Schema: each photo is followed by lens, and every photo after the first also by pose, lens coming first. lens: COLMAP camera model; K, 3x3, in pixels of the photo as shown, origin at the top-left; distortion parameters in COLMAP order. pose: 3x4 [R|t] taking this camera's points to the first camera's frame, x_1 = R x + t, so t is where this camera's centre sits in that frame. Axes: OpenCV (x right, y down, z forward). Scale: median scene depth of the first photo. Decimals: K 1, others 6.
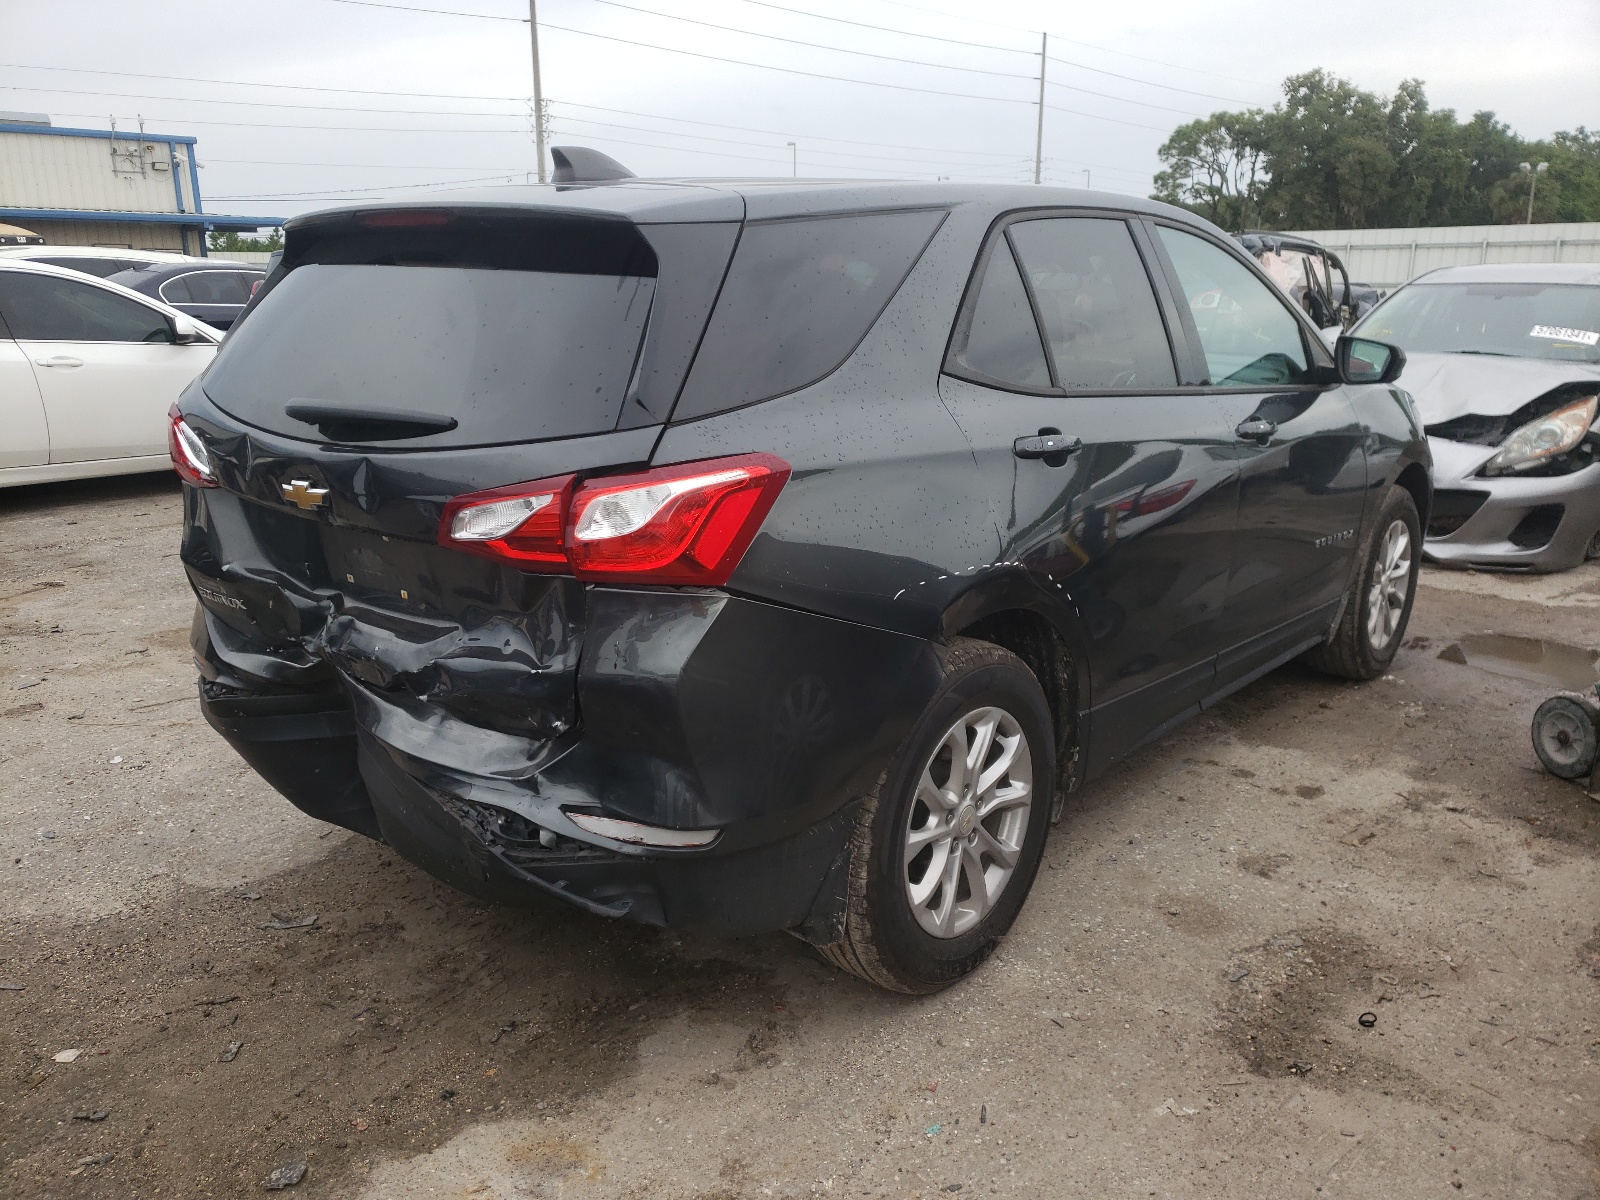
lens RADIAL K [[1232.3, 0, 791.0], [0, 1232.3, 592.4], [0, 0, 1]] dist [0.033074, -0.004757]
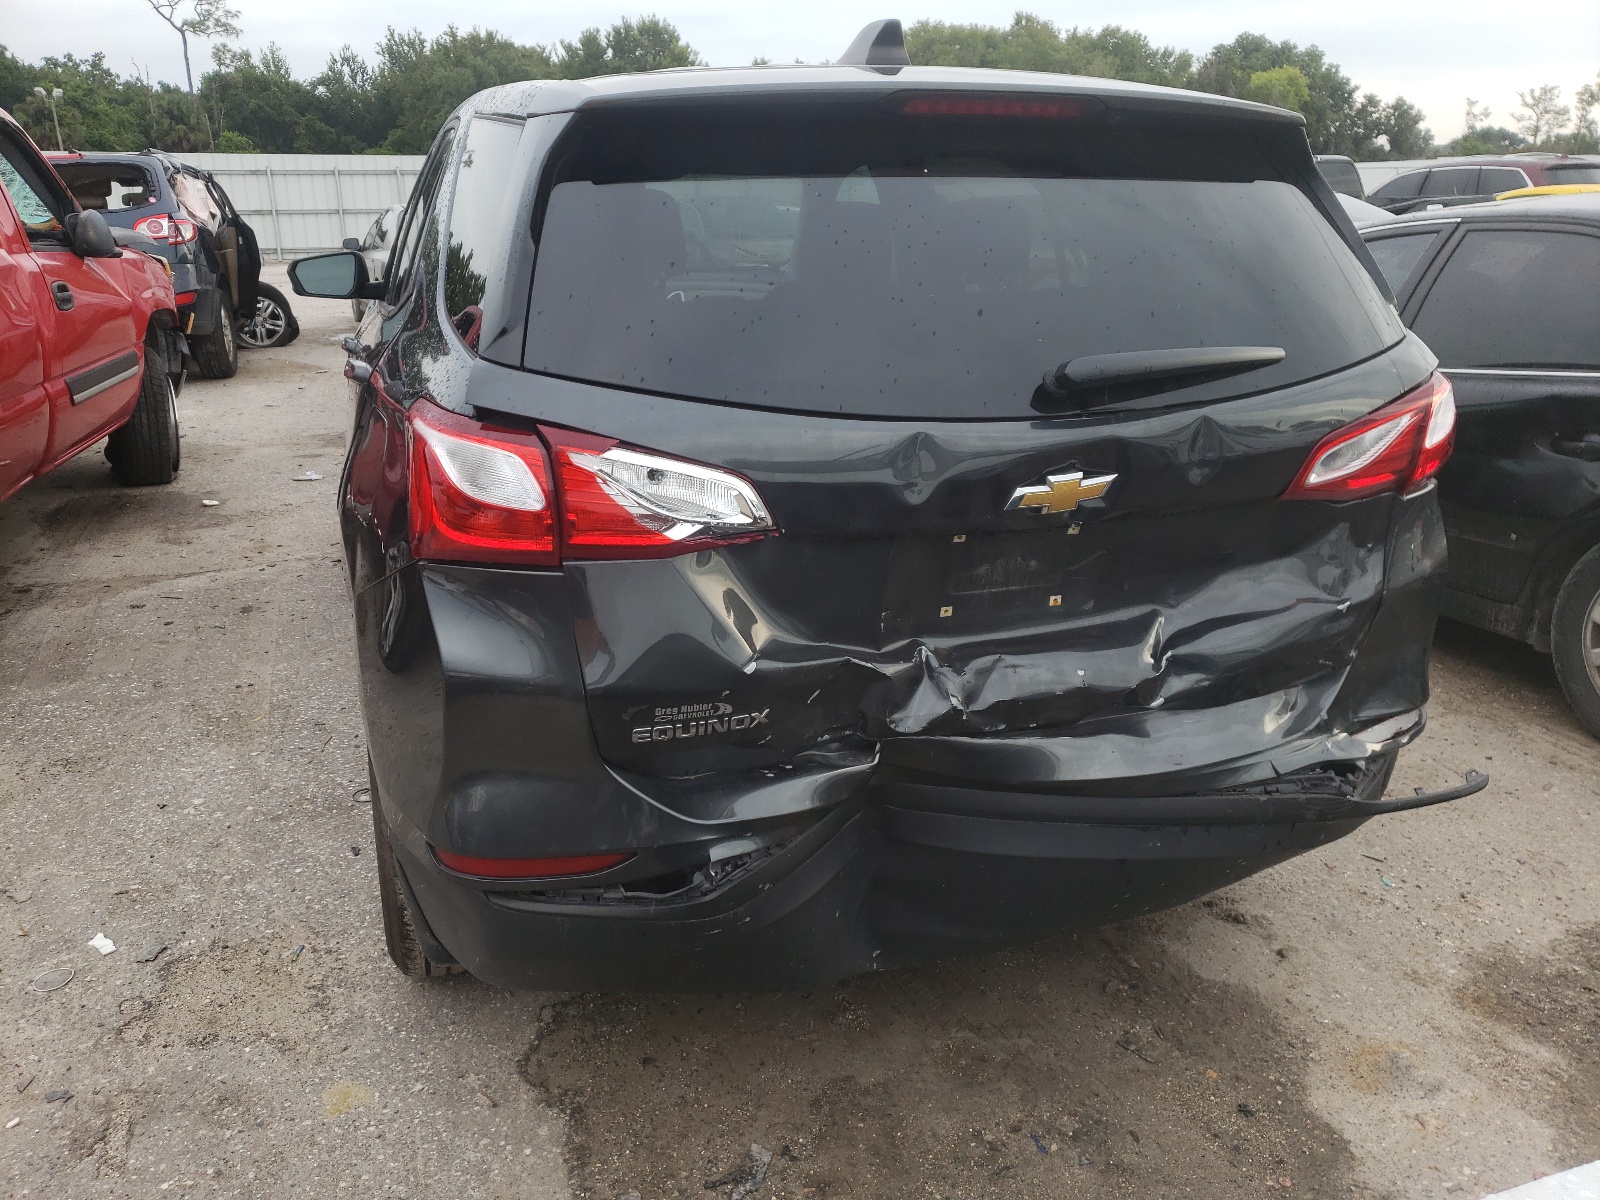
lens RADIAL K [[1232.3, 0, 791.0], [0, 1232.3, 592.4], [0, 0, 1]] dist [0.033074, -0.004757]
pose [[0.515412, -0.261237, 0.816153, -1.063382], [0.217863, 0.961054, 0.170034, -0.177507], [-0.828786, 0.090172, 0.552252, 0.727846]]
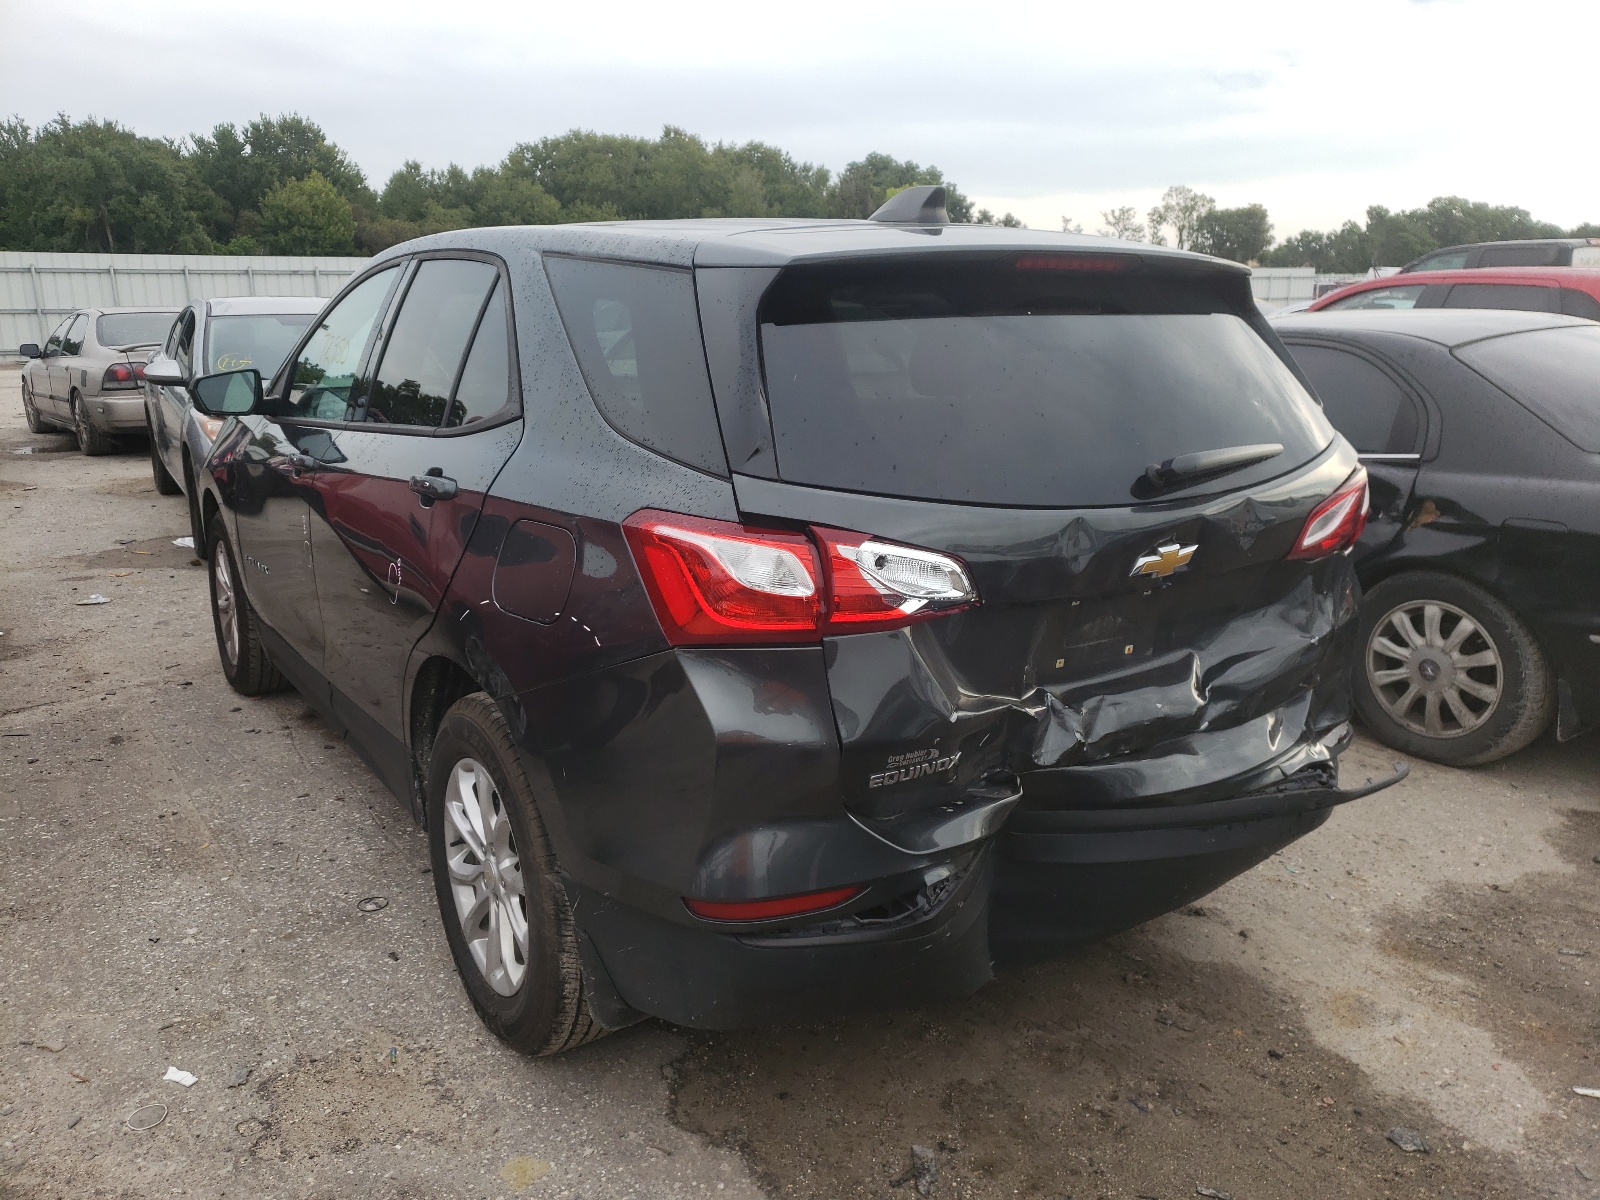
lens RADIAL K [[1222.2, 0, 800.0], [0, 1222.2, 600.0], [0, 0, 1]] dist [0.027861, 0.004417]
pose [[0.278520, -0.226839, 0.933258, -1.306107], [0.239985, 0.957322, 0.161067, -0.258873], [-0.929964, 0.179108, 0.321071, 0.951369]]
